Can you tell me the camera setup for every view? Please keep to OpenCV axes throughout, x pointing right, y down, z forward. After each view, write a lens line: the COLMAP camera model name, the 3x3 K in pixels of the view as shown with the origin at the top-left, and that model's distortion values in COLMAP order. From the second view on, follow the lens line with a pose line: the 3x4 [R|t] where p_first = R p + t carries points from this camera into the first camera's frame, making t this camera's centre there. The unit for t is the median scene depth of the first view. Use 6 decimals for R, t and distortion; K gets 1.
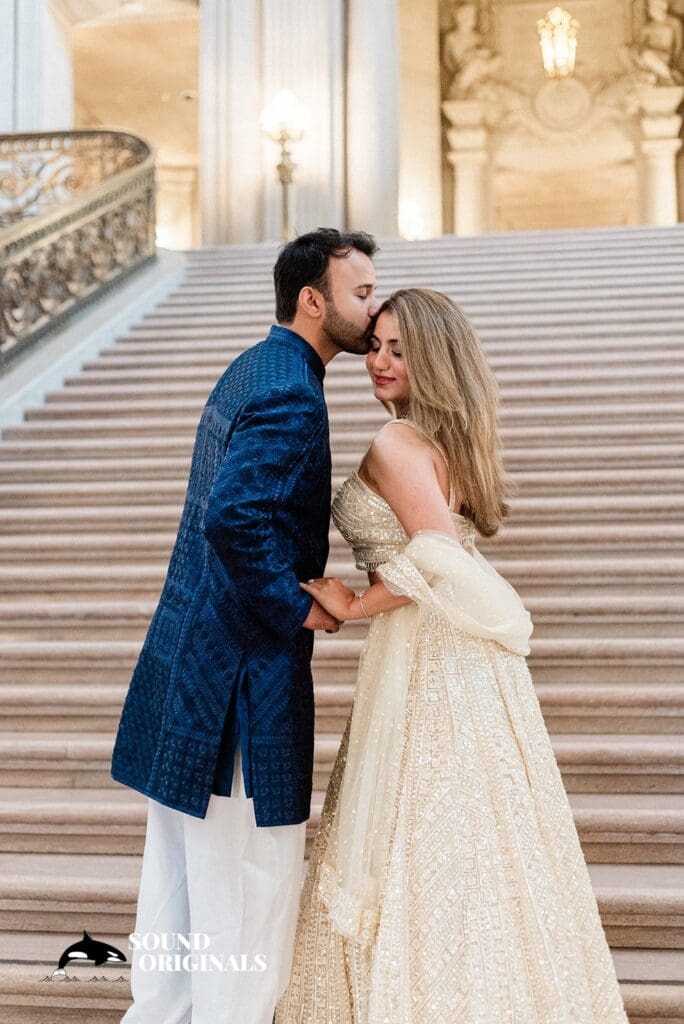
lens RADIAL K [[1501.9, 0, 342.0], [0, 1501.9, 512.0], [0, 0, 1]] dist [0.021504, 0.024289]
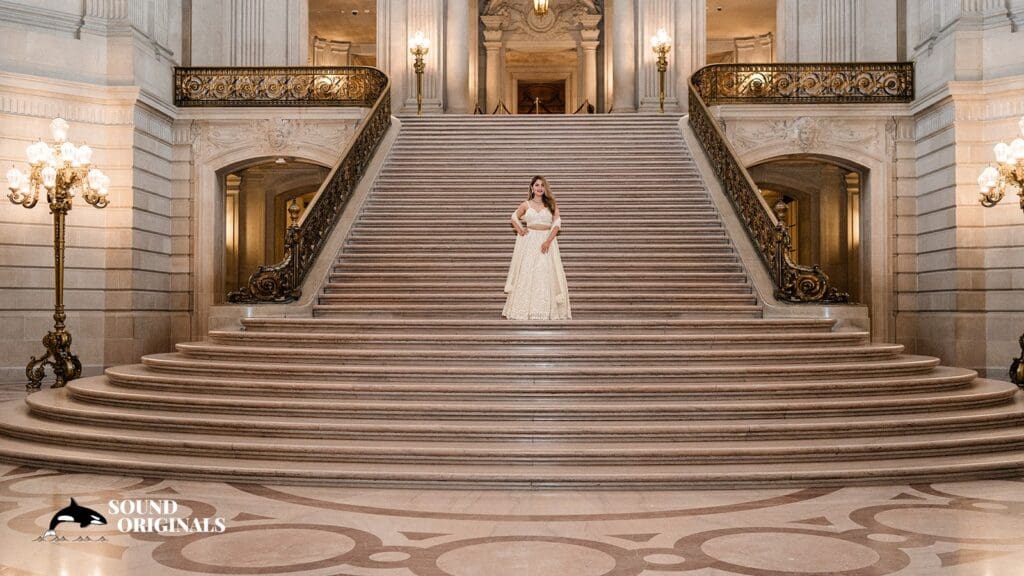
lens RADIAL K [[1121.6, 0, 512.0], [0, 1121.6, 288.0], [0, 0, 1]] dist [-0.000798, -0.017363]
pose [[0.990314, 0.009576, 0.138512, -0.091262], [-0.016788, 0.998558, 0.050997, 0.005235], [-0.137824, -0.052828, 0.989047, -0.463989]]
